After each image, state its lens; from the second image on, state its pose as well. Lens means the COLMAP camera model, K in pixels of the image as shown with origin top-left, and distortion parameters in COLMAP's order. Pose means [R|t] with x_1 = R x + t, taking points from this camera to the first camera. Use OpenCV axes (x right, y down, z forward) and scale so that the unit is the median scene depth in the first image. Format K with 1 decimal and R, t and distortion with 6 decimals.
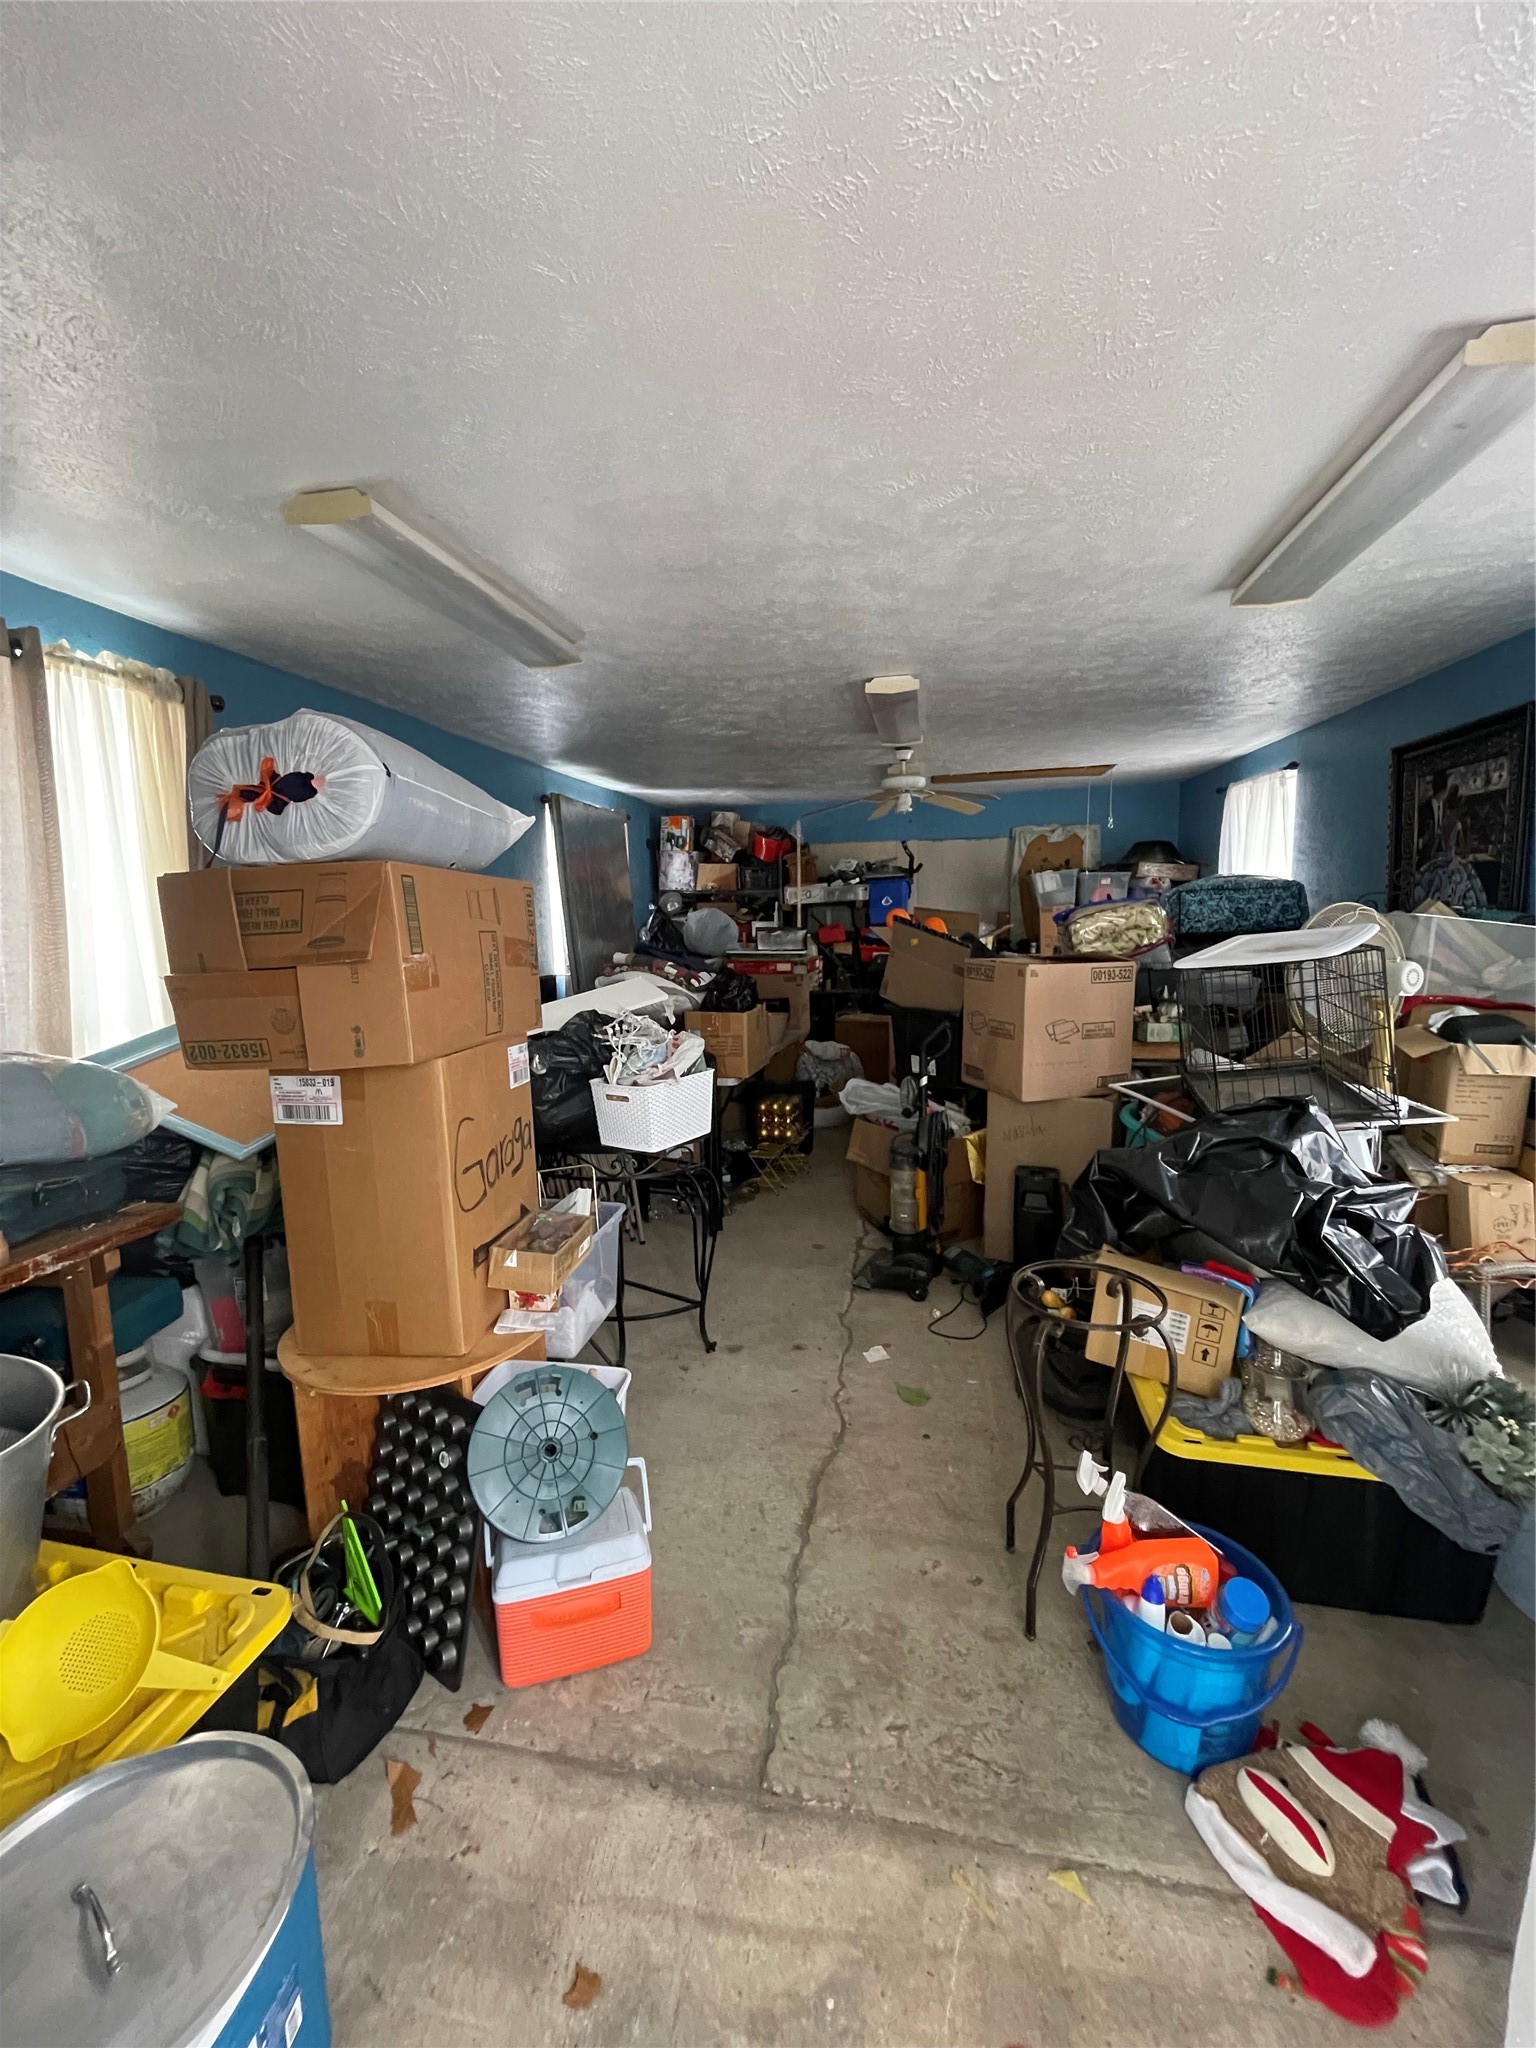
lens RADIAL K [[820.3, 0, 760.9], [0, 820.3, 1021.2], [0, 0, 1]] dist [-0.002169, -0.000461]
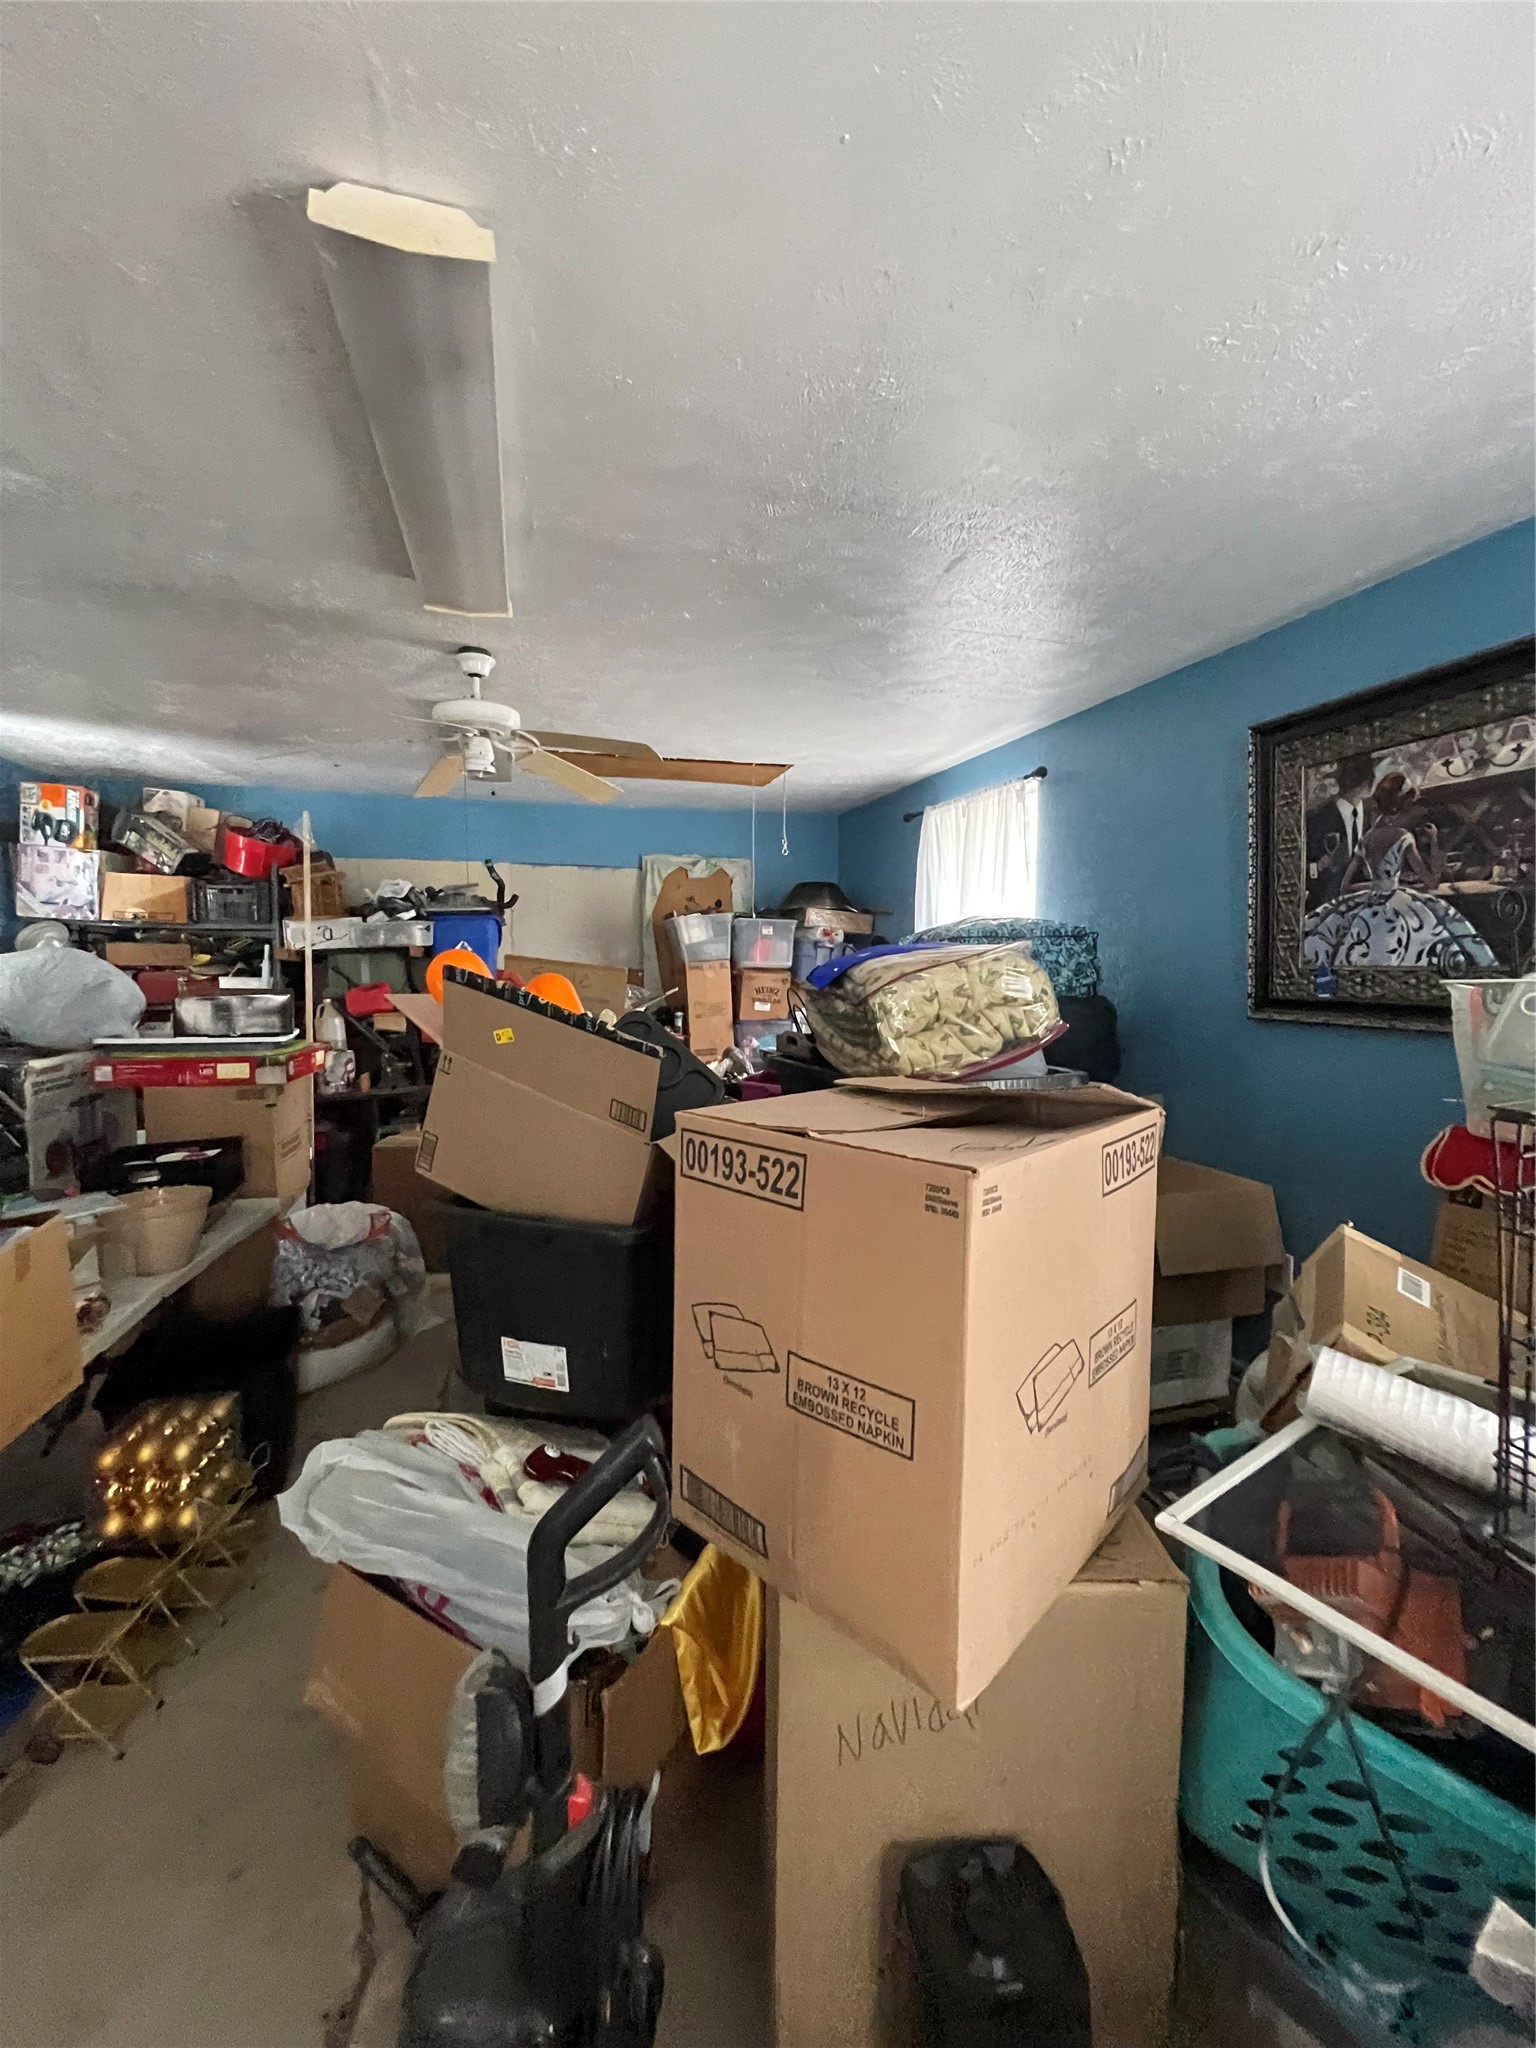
lens RADIAL K [[820.3, 0, 760.9], [0, 820.3, 1021.2], [0, 0, 1]] dist [-0.002169, -0.000461]
pose [[0.887160, -0.010450, 0.461343, 0.067012], [0.043317, 0.997215, -0.060710, -0.042638], [-0.459424, 0.073843, 0.885142, 0.344796]]
